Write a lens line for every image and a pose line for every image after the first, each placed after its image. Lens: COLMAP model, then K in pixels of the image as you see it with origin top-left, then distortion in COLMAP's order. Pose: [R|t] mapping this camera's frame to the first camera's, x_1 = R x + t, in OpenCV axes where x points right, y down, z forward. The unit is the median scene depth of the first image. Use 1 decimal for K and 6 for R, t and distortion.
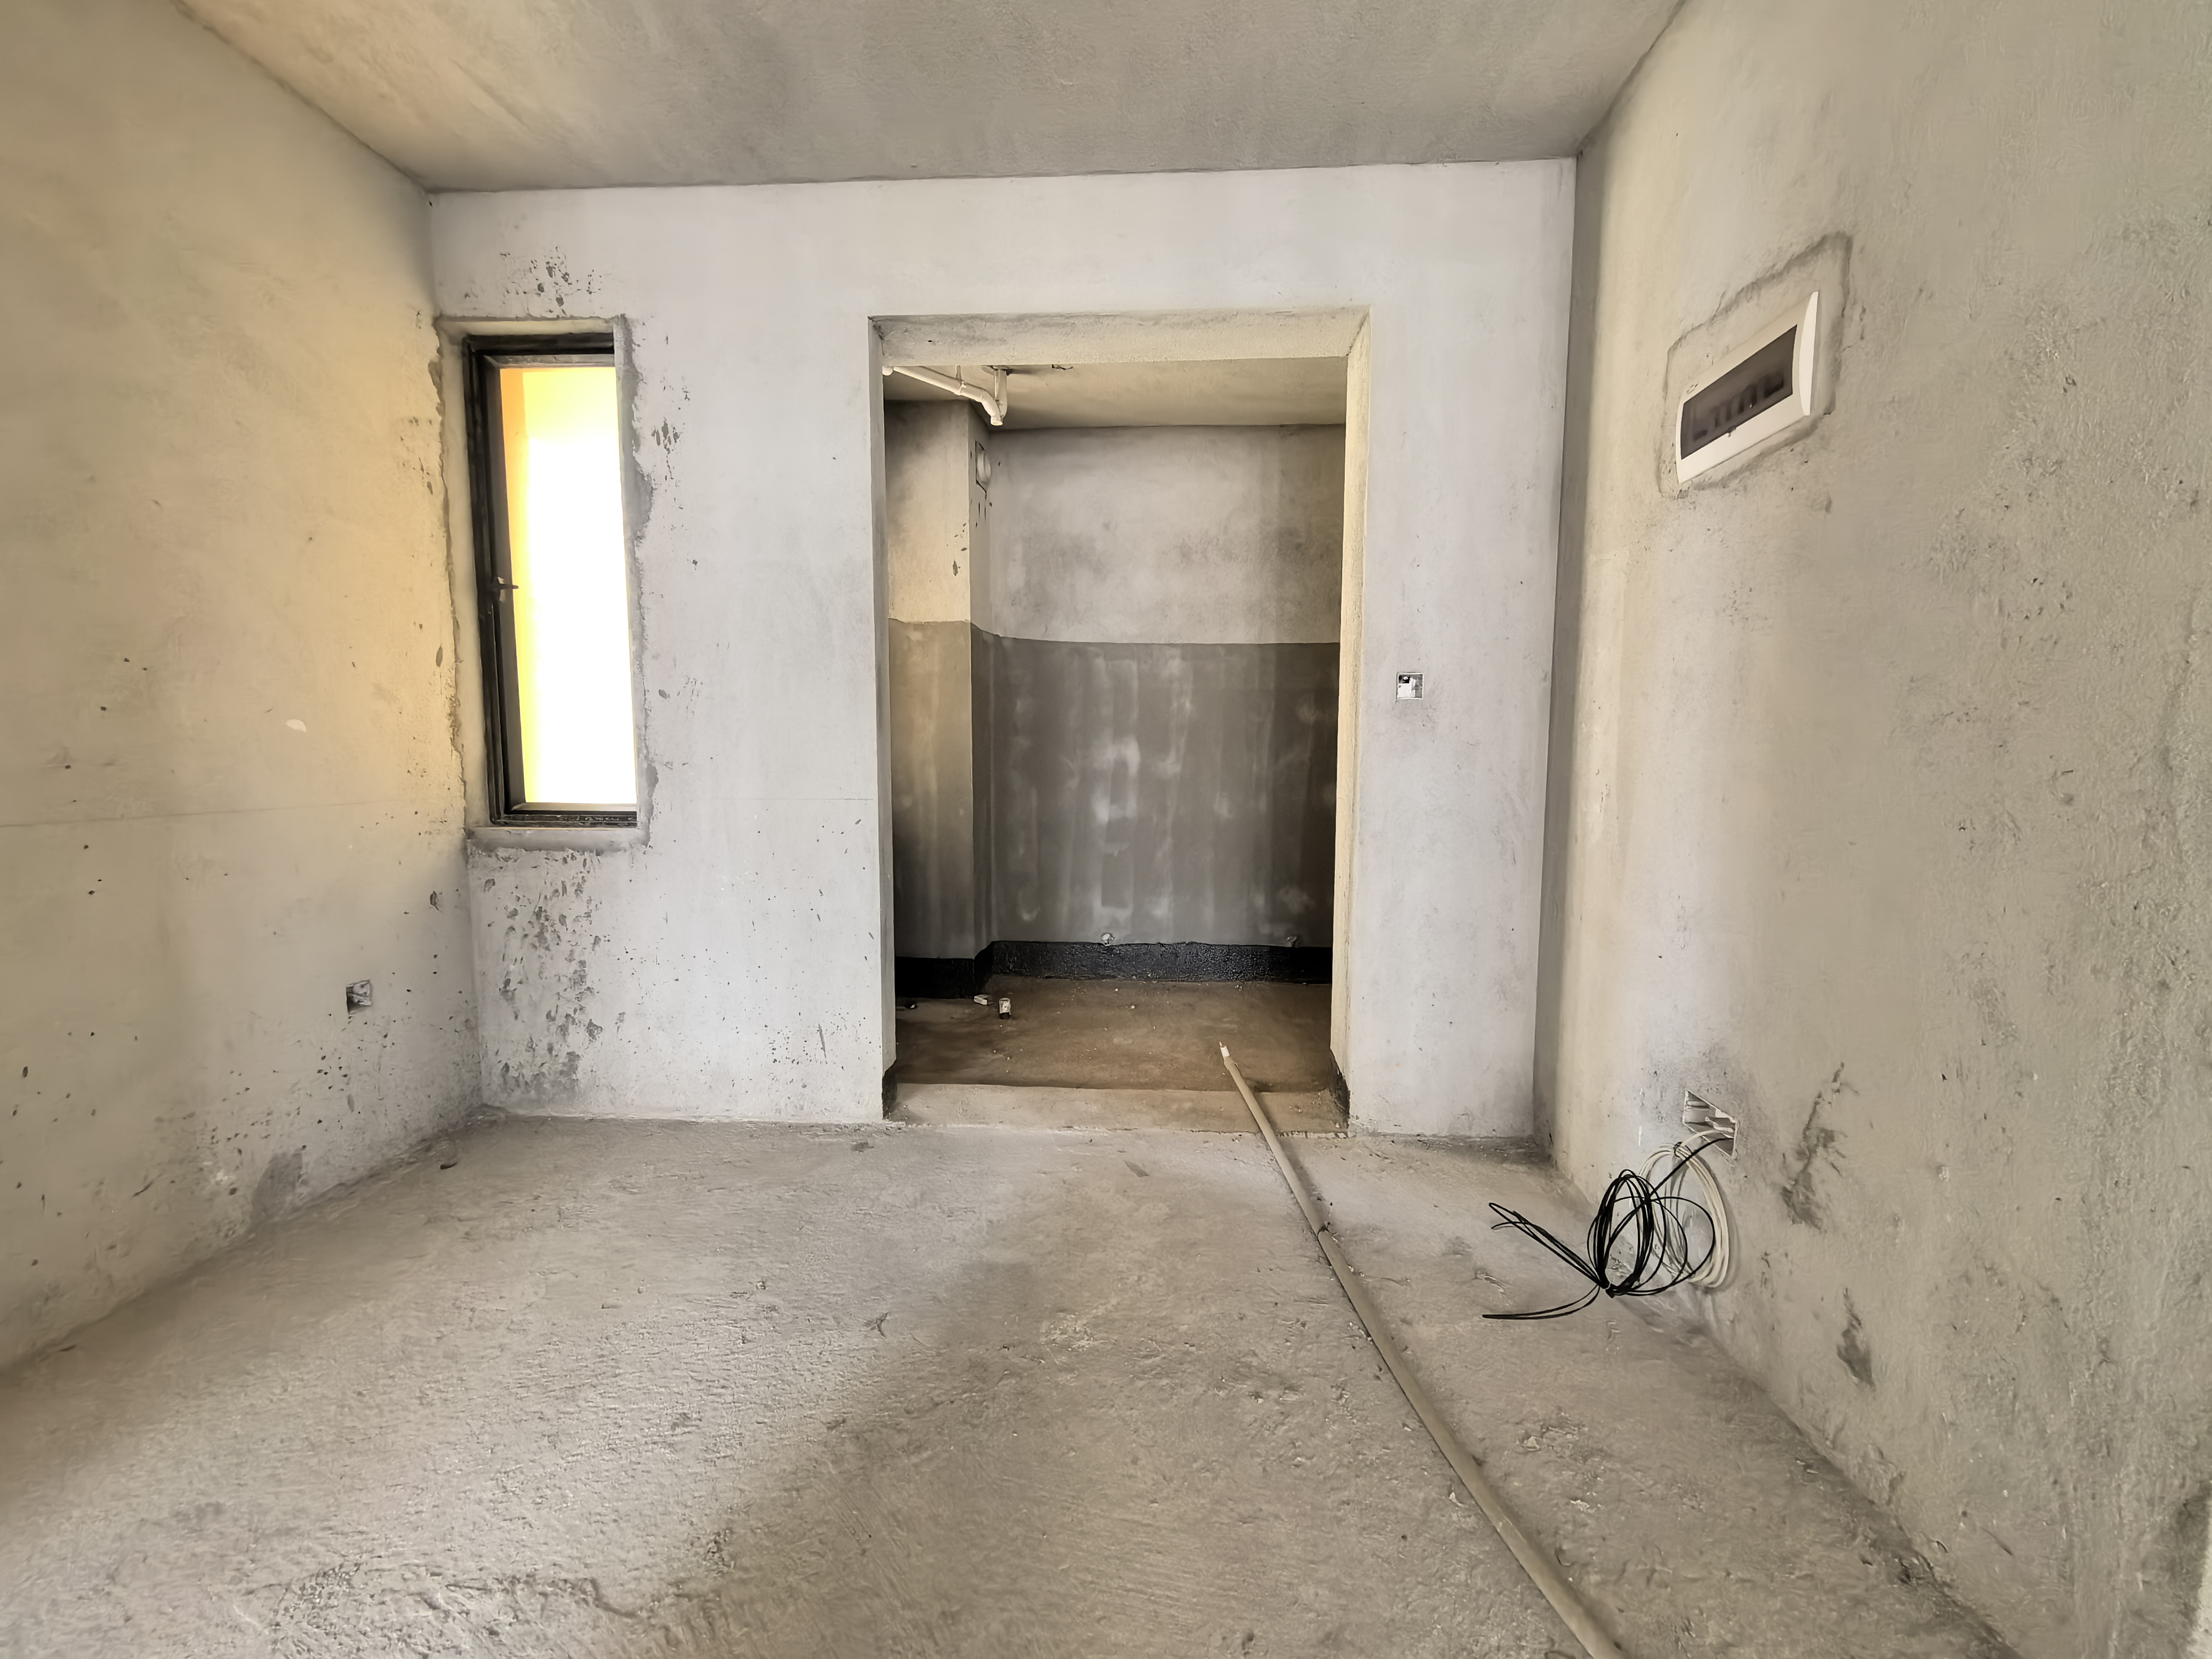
lens RADIAL K [[865.8, 0, 1106.0], [0, 865.8, 829.5], [0, 0, 1]] dist [0.000016, 0.000003]
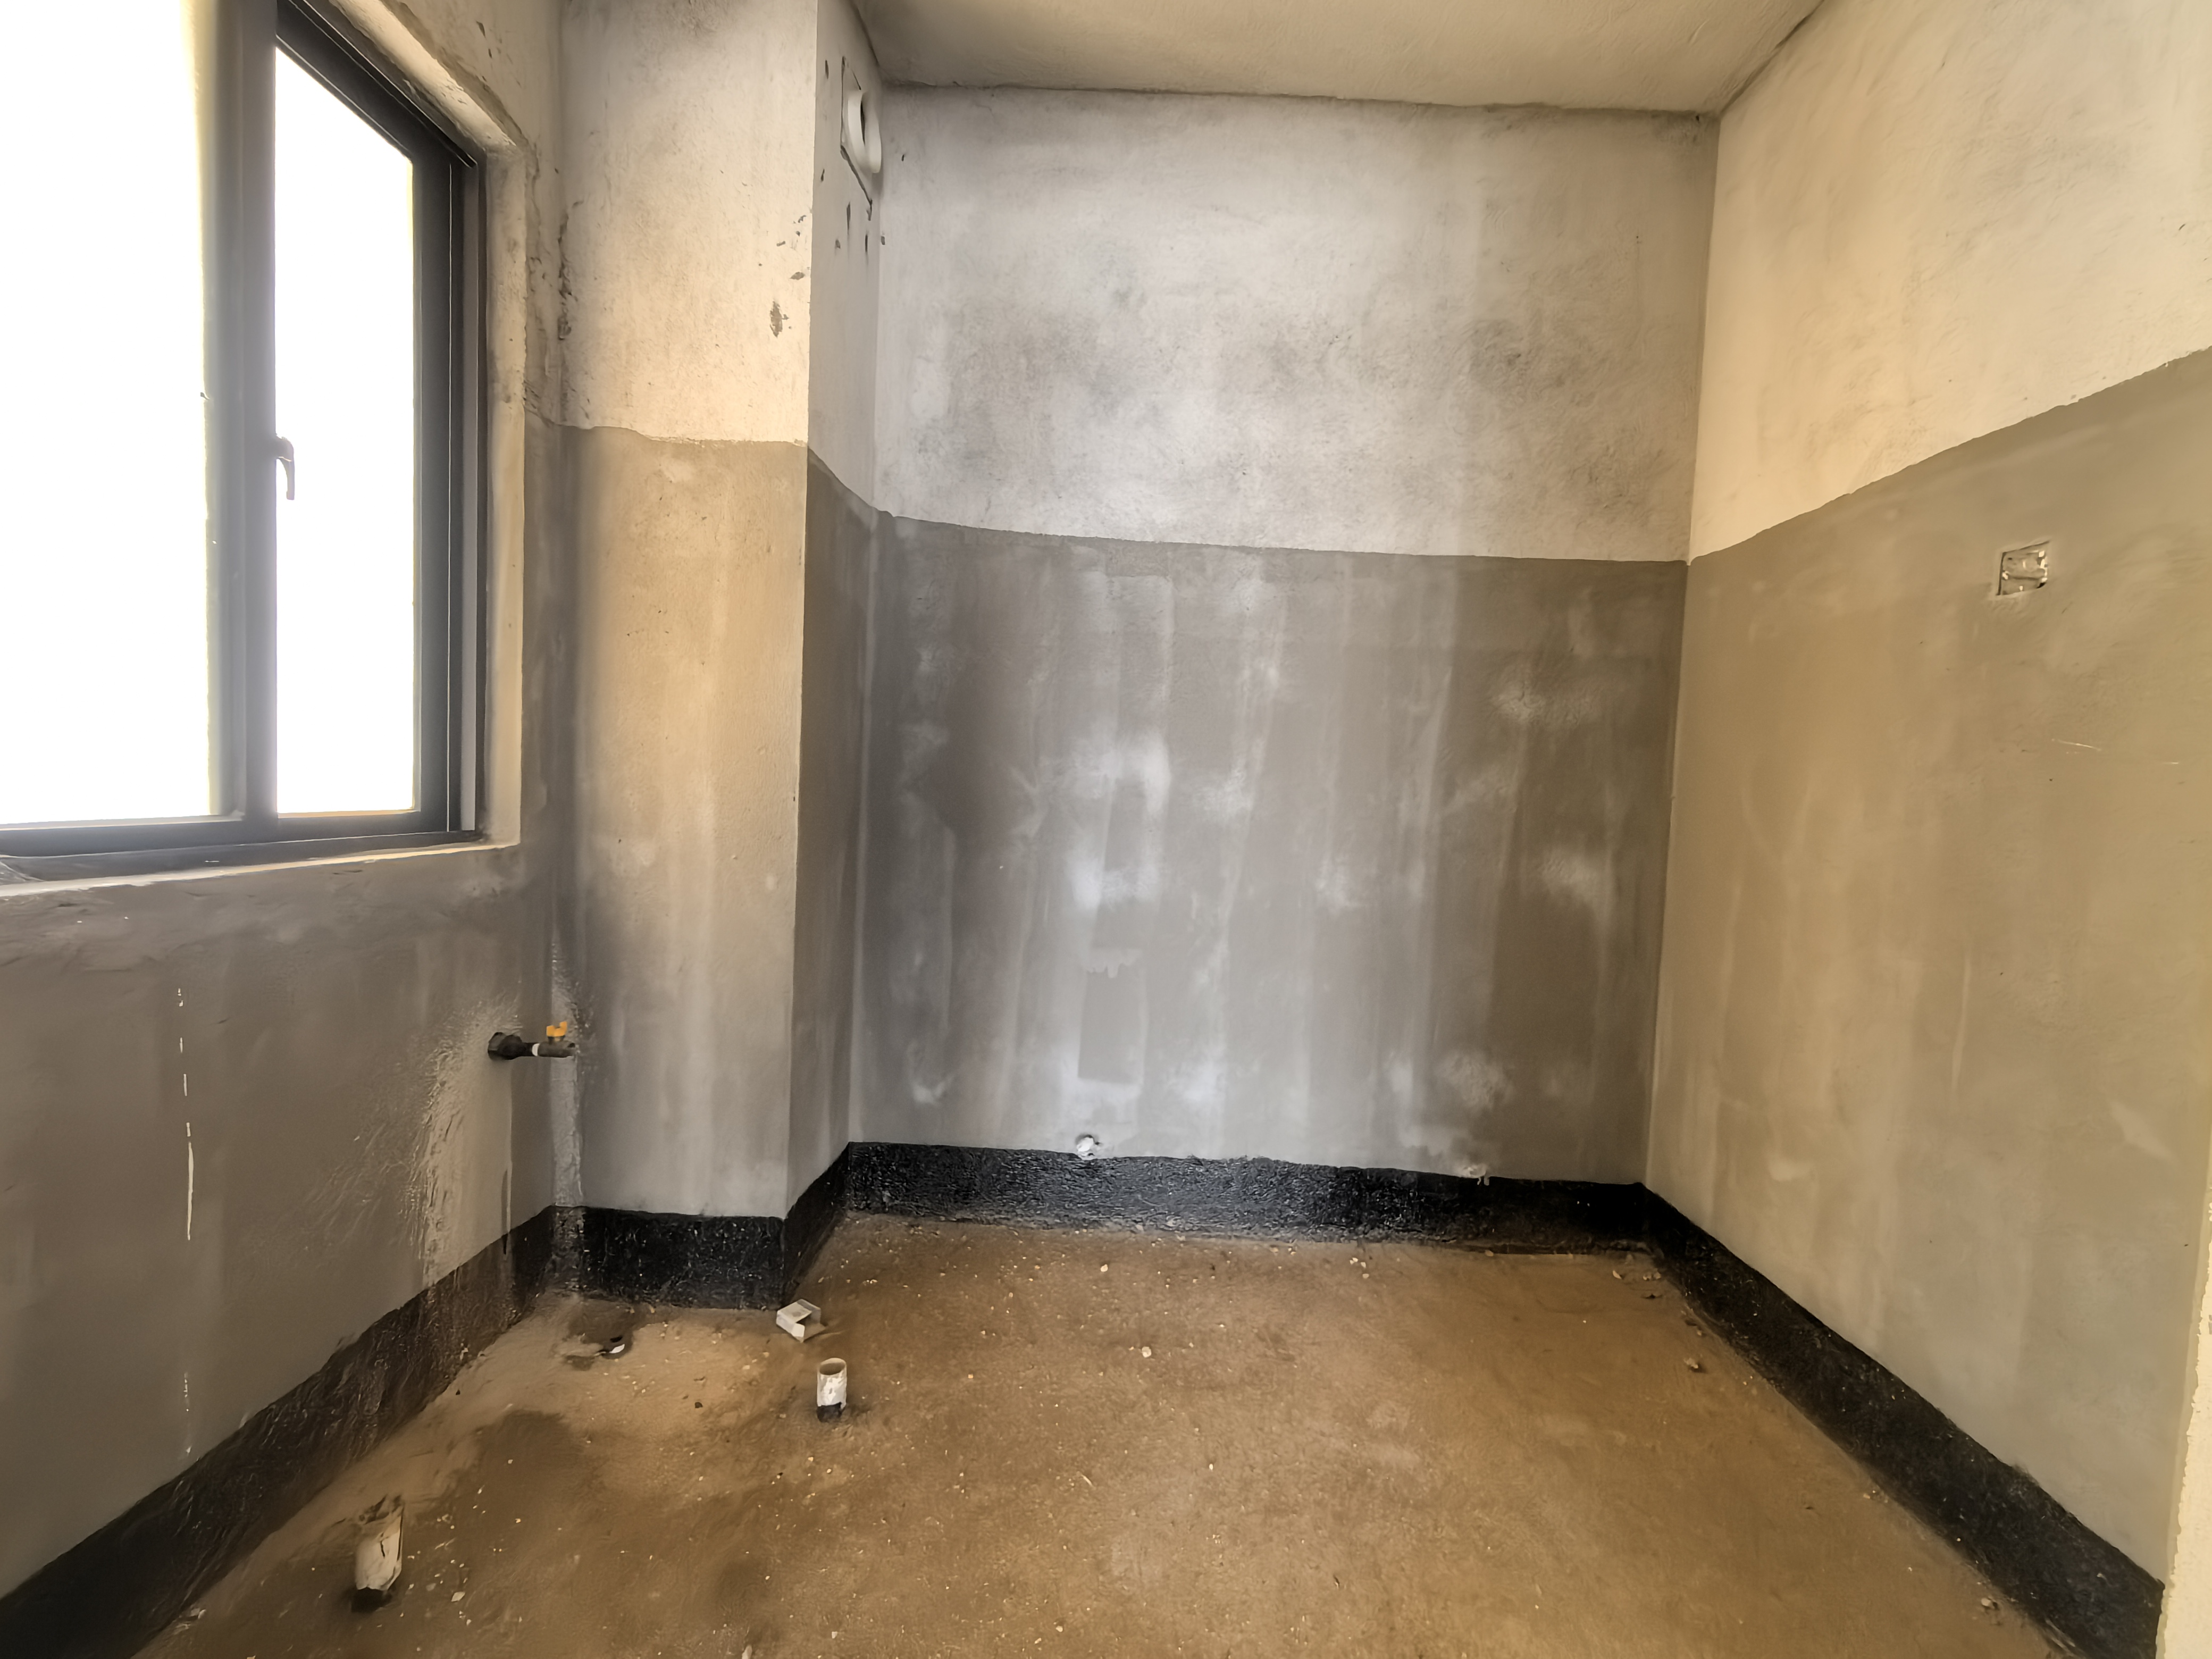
lens RADIAL K [[865.8, 0, 1106.0], [0, 865.8, 829.5], [0, 0, 1]] dist [0.000016, 0.000003]
pose [[0.998351, 0.040082, 0.041087, -0.015980], [-0.038338, 0.998365, -0.042403, -0.032762], [-0.042720, 0.040757, 0.998255, 0.527526]]
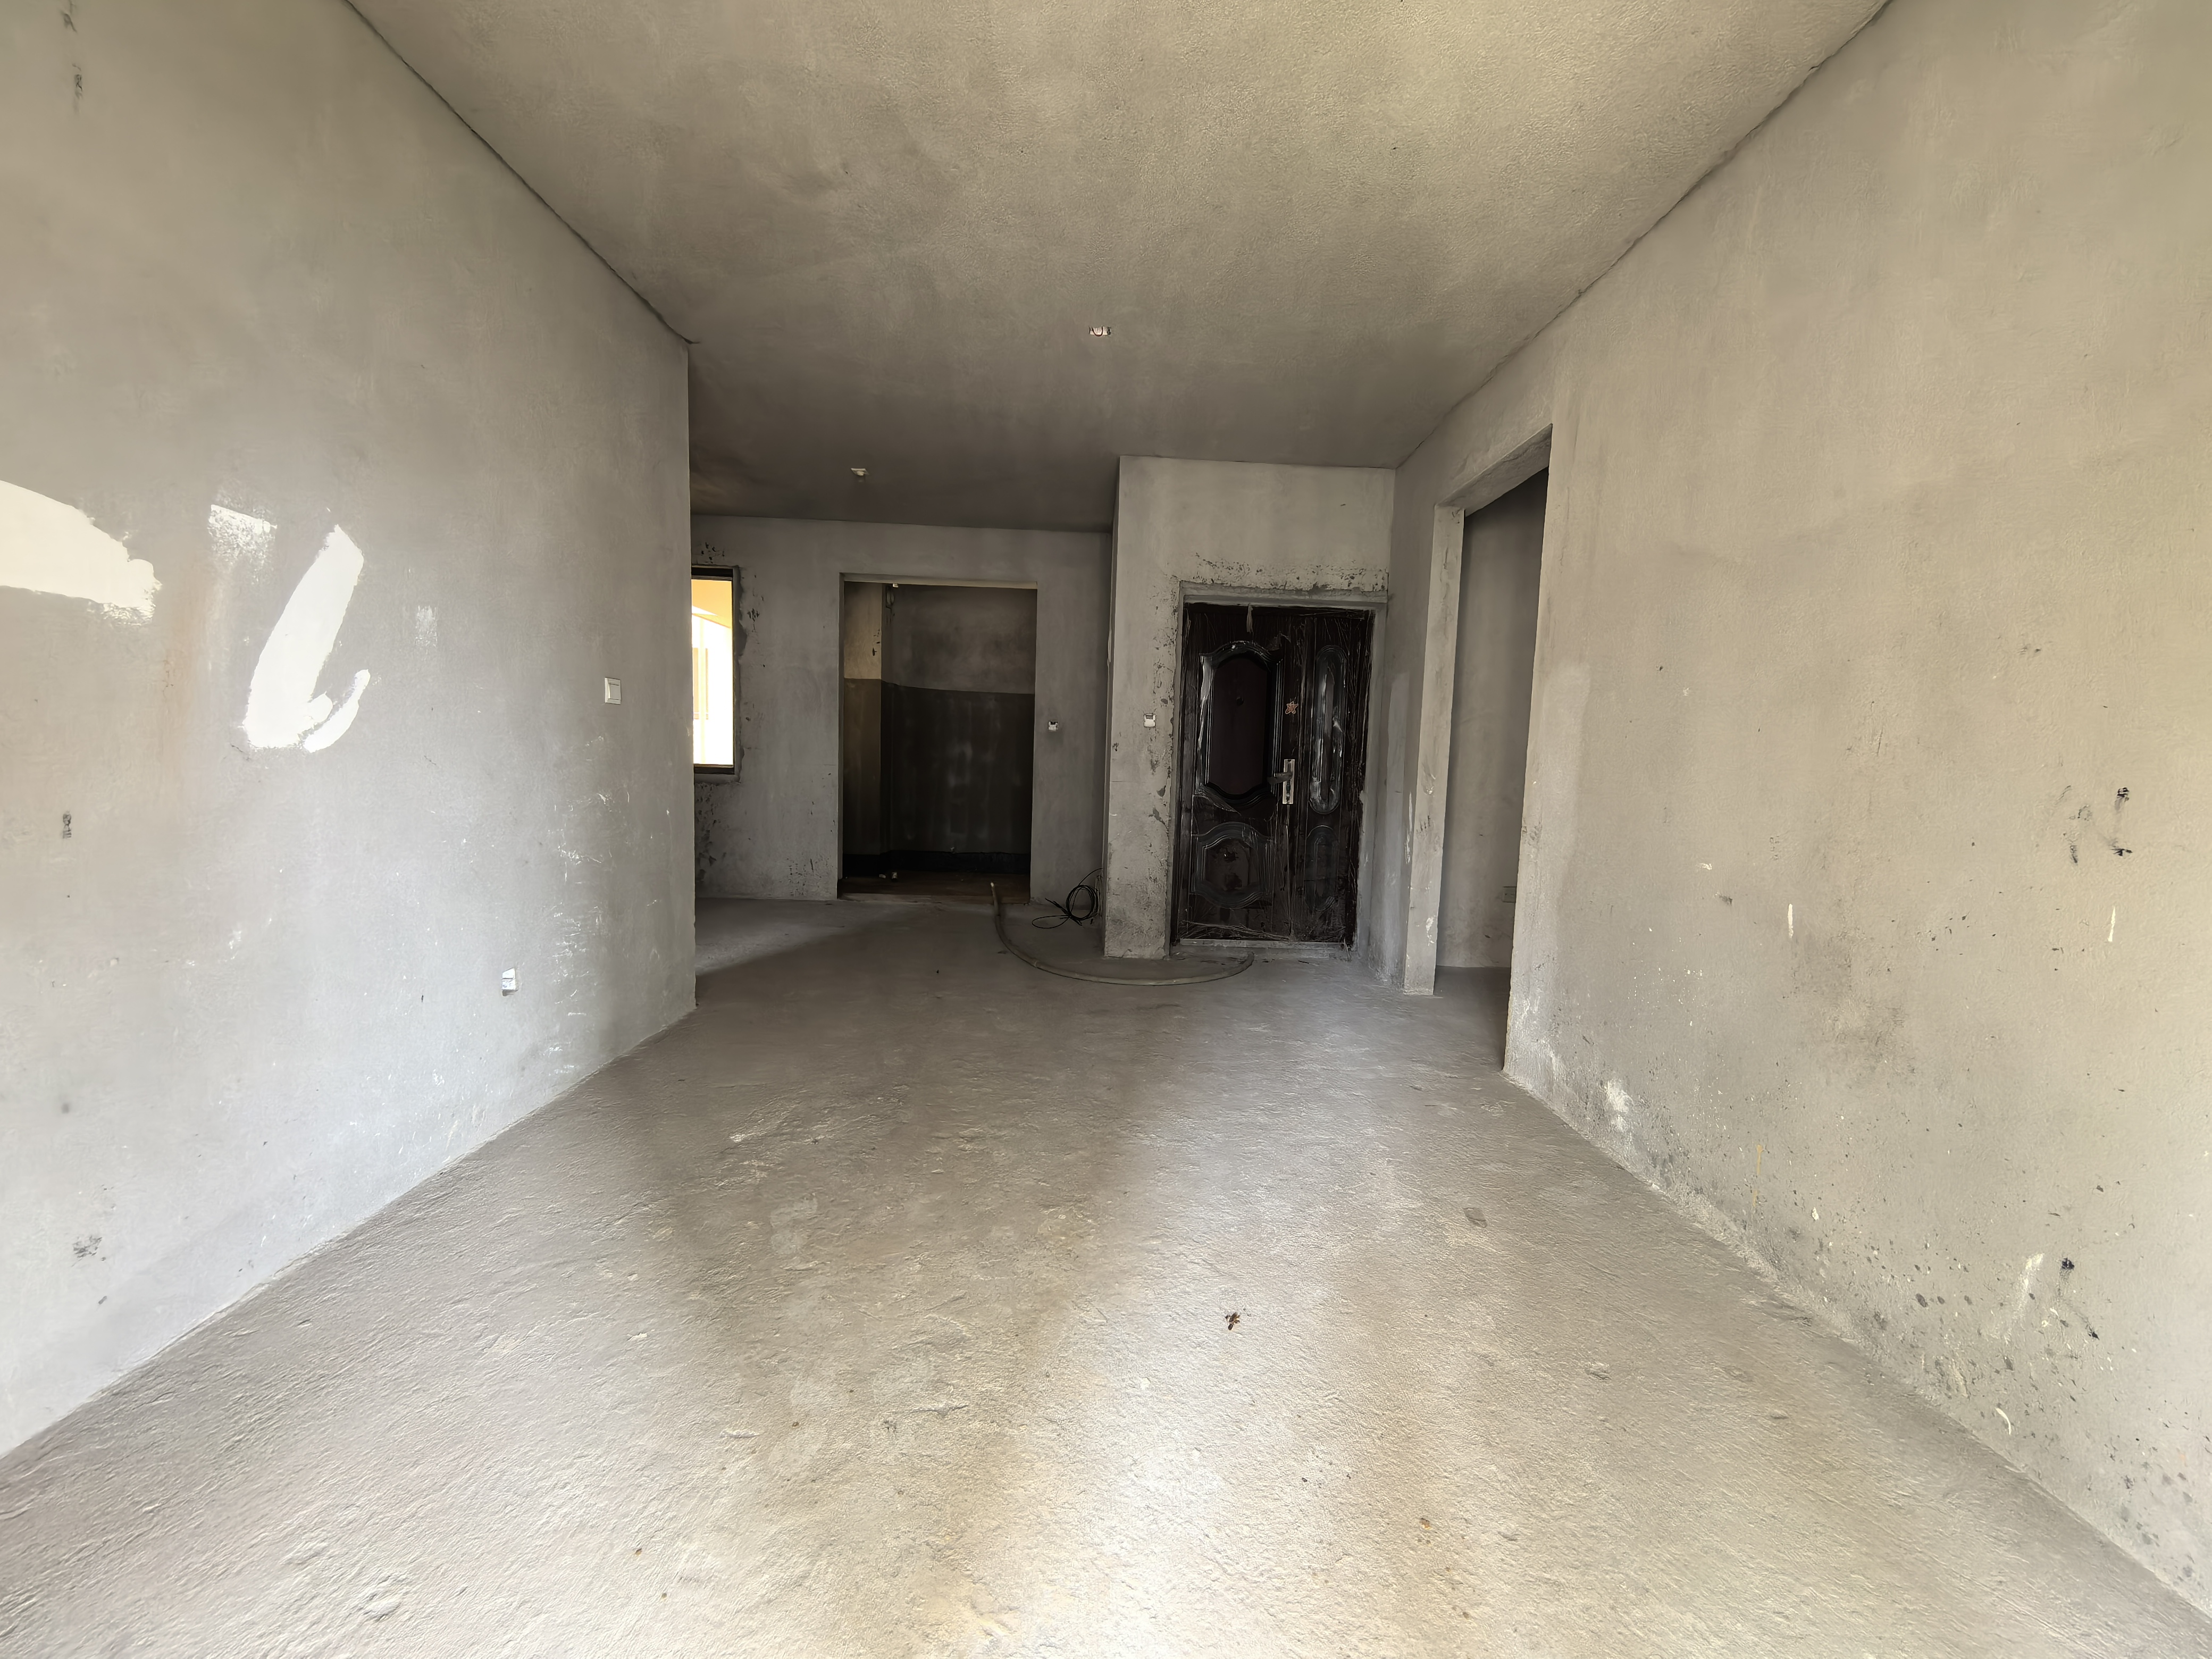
lens RADIAL K [[865.8, 0, 1106.0], [0, 865.8, 829.5], [0, 0, 1]] dist [0.000016, 0.000003]
pose [[0.995708, 0.019459, 0.090479, 0.163134], [-0.019421, 0.999811, -0.001296, 0.082036], [-0.090487, -0.000467, 0.995898, -0.904262]]
